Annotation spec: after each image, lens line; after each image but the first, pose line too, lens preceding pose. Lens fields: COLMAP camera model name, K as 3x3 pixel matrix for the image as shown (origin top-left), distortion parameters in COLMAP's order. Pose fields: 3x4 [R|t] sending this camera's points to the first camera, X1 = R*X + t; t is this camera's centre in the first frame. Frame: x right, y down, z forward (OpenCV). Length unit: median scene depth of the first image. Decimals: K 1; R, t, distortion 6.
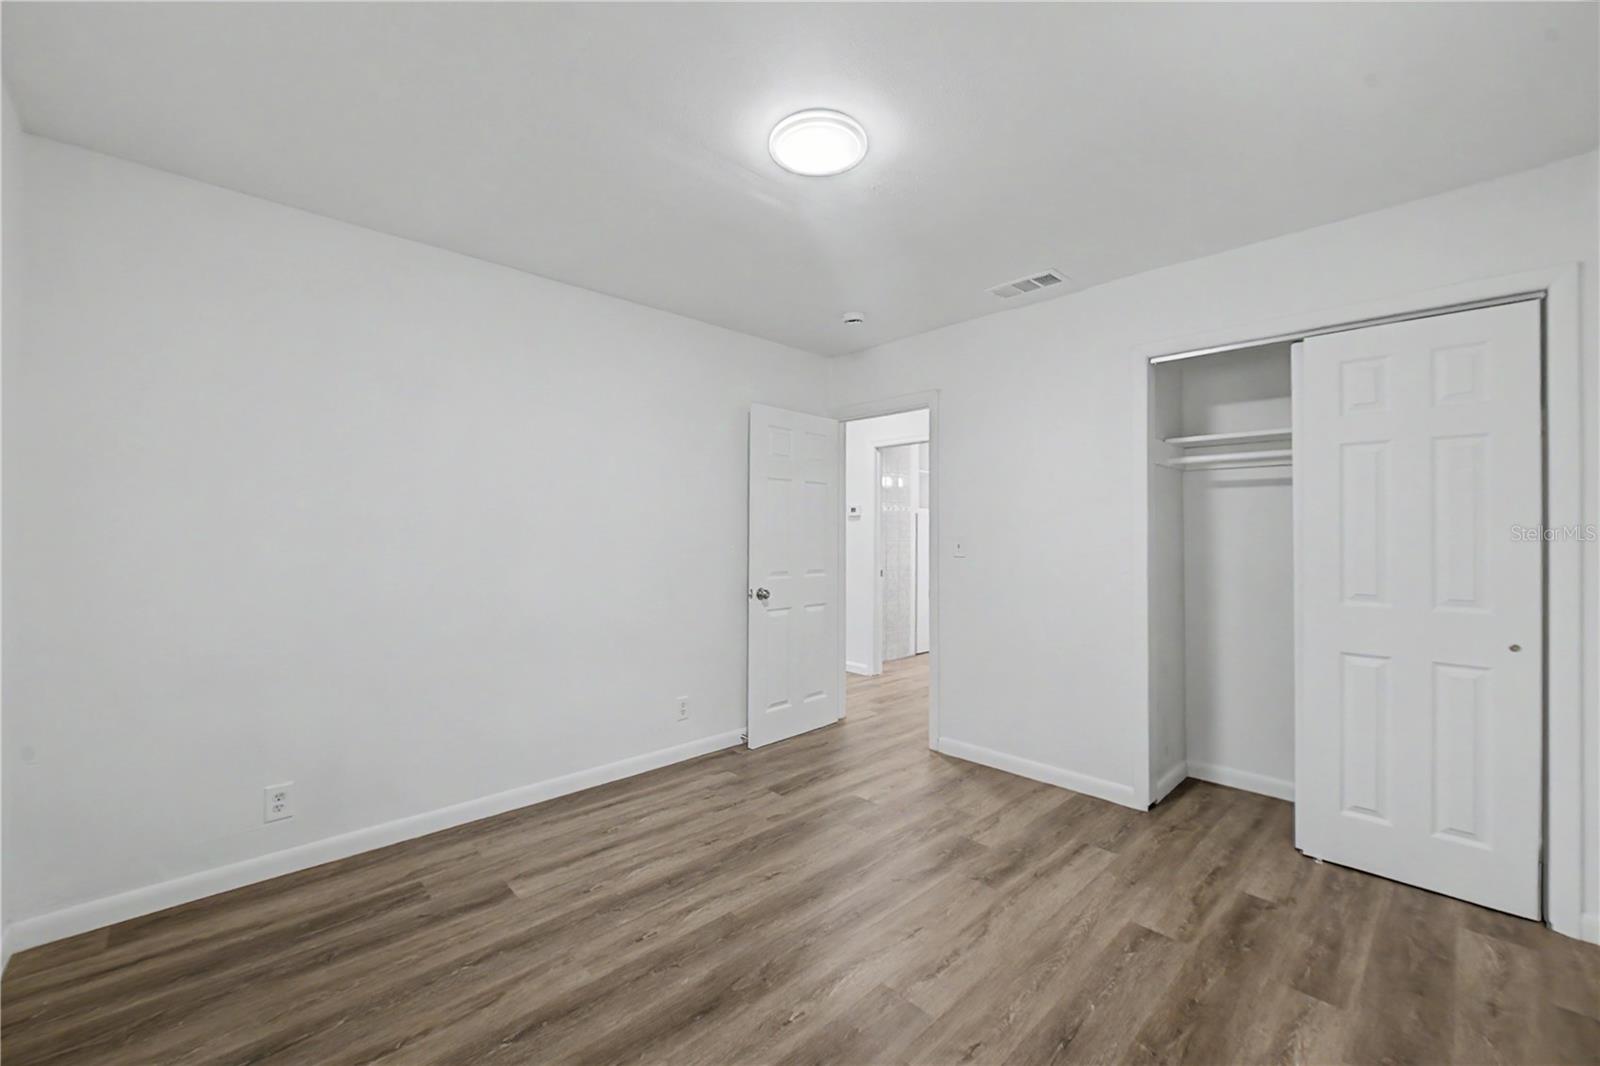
lens RADIAL K [[634.3, 0, 799.5], [0, 634.3, 538.2], [0, 0, 1]] dist [-0.000786, -0.001928]
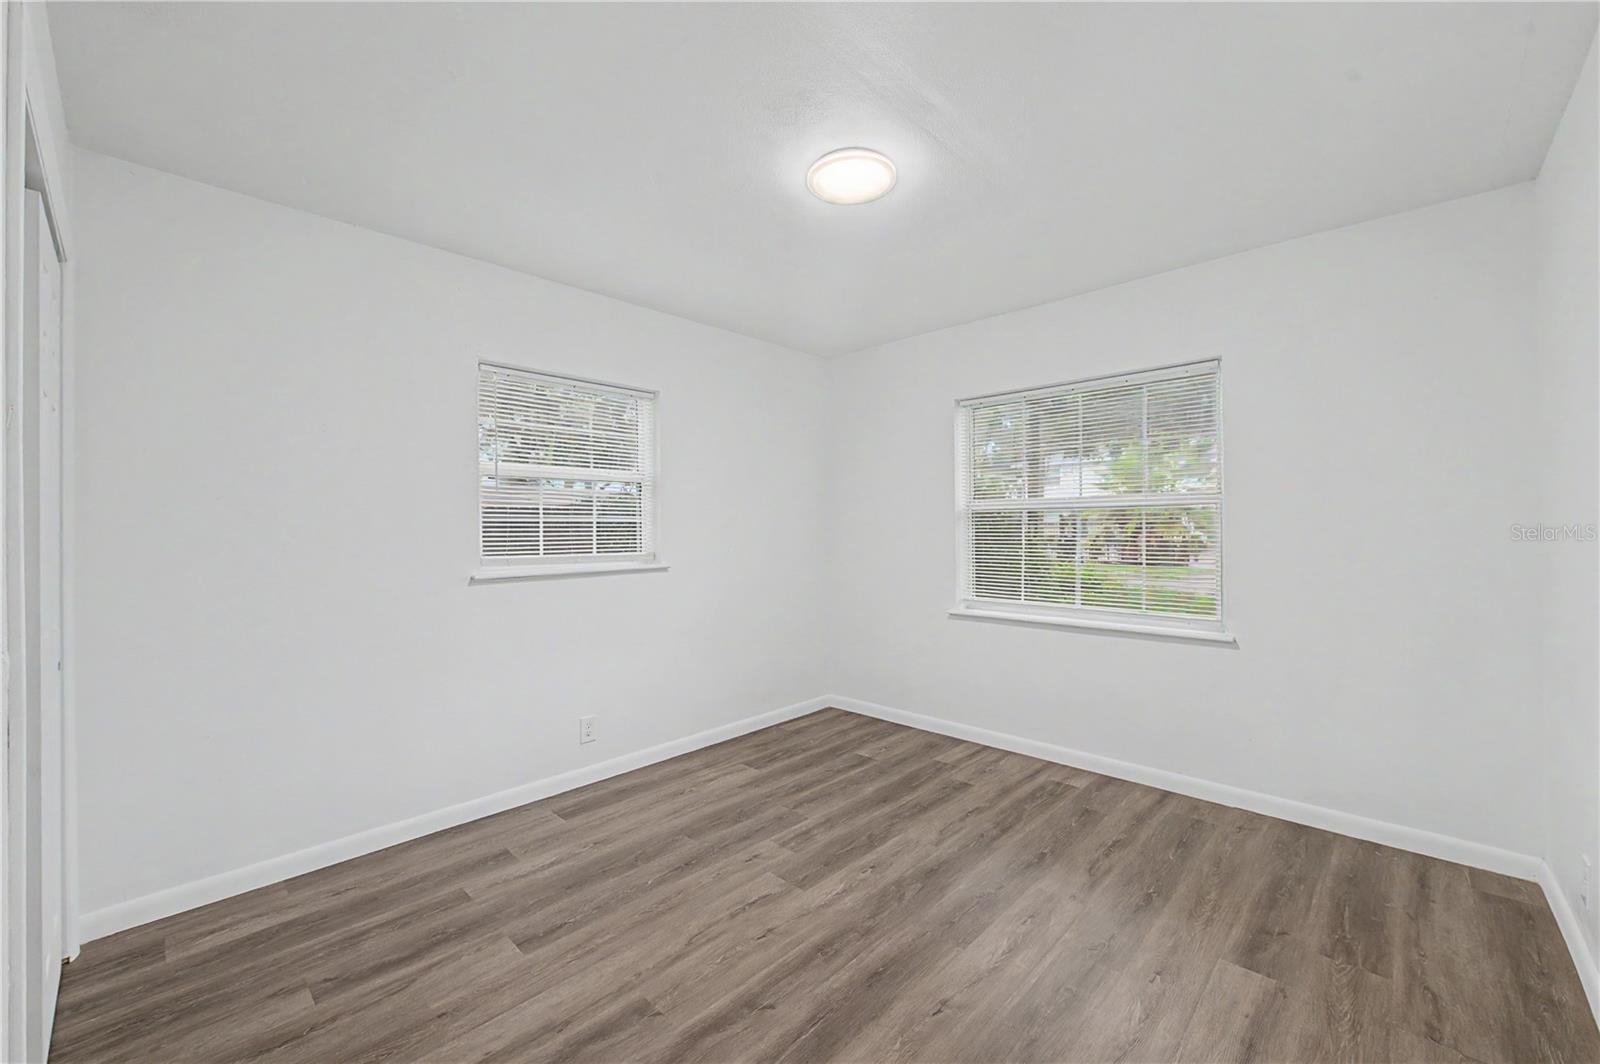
lens RADIAL K [[634.3, 0, 799.5], [0, 634.3, 537.2], [0, 0, 1]] dist [-0.000786, -0.001928]
pose [[-0.998959, 0.002754, -0.045523, 0.183987], [0.002223, 0.999929, 0.011717, -0.006225], [0.045552, 0.011603, -0.998895, 2.108100]]
